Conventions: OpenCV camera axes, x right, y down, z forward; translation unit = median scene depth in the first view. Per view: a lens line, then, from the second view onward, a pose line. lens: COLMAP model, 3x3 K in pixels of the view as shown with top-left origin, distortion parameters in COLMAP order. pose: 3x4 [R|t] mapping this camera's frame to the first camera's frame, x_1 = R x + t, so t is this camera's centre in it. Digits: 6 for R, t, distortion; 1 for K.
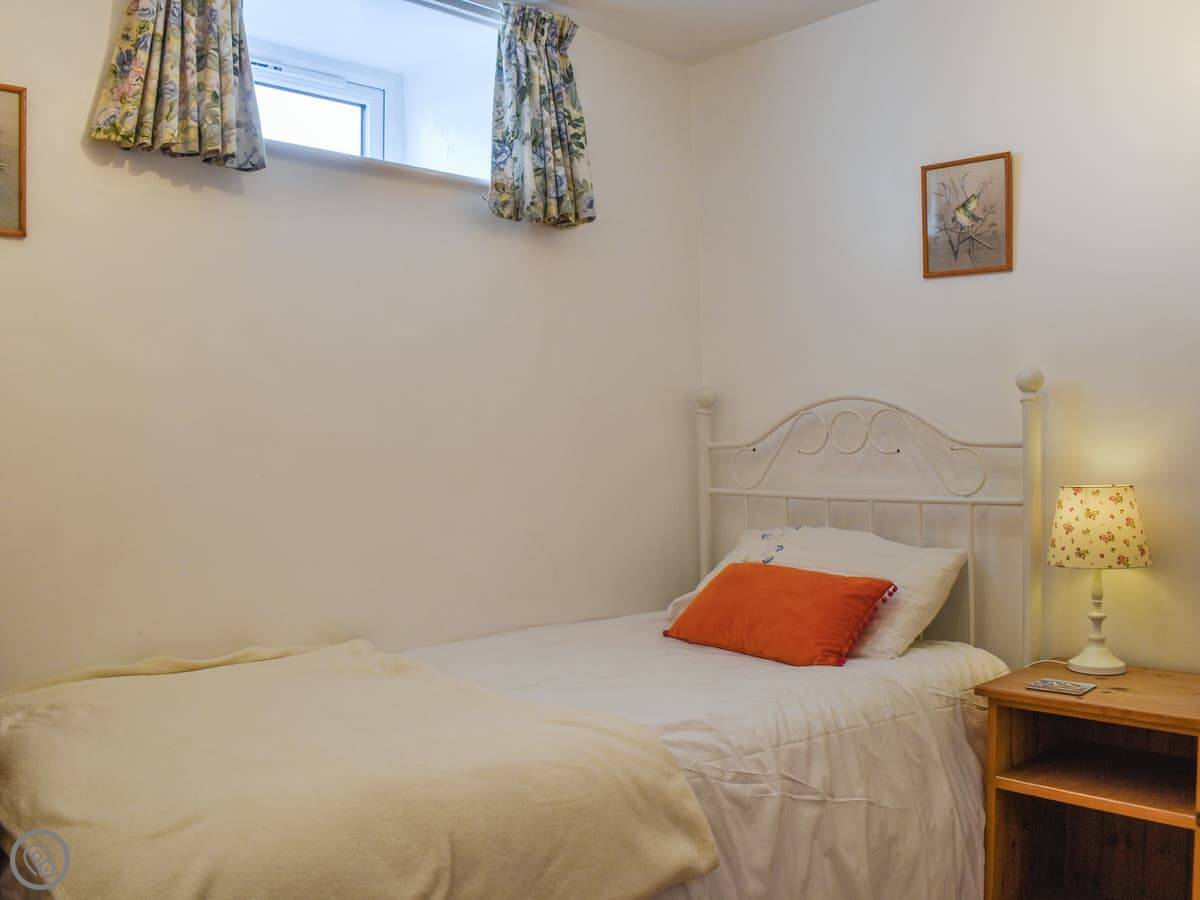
lens RADIAL K [[1053.3, 0, 598.1], [0, 1053.3, 414.0], [0, 0, 1]] dist [-0.083167, 0.003515]
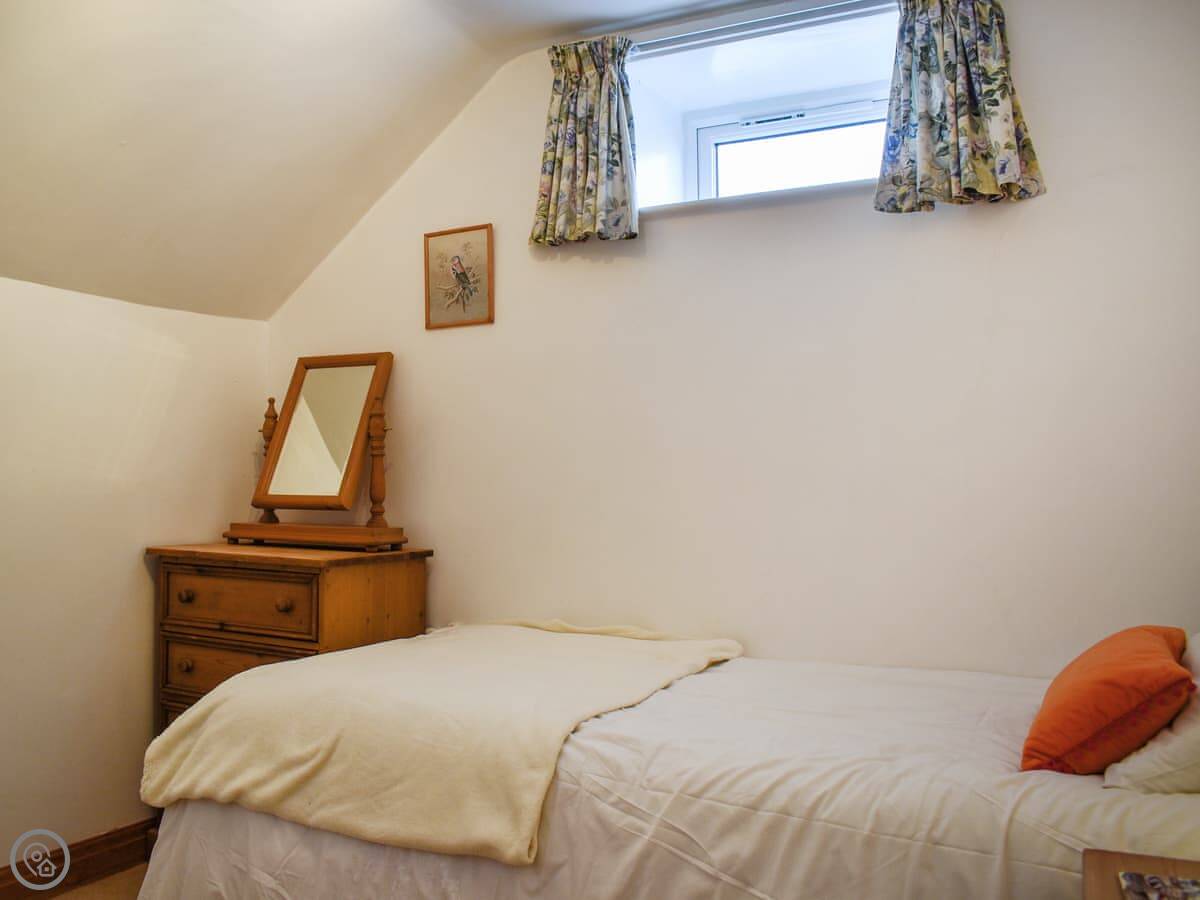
lens RADIAL K [[1053.3, 0, 598.1], [0, 1053.3, 414.0], [0, 0, 1]] dist [-0.083167, 0.003515]
pose [[0.348774, -0.037708, -0.936448, 0.673816], [0.031308, 0.999101, -0.028571, 0.009836], [0.936684, -0.019353, 0.349642, 0.420523]]
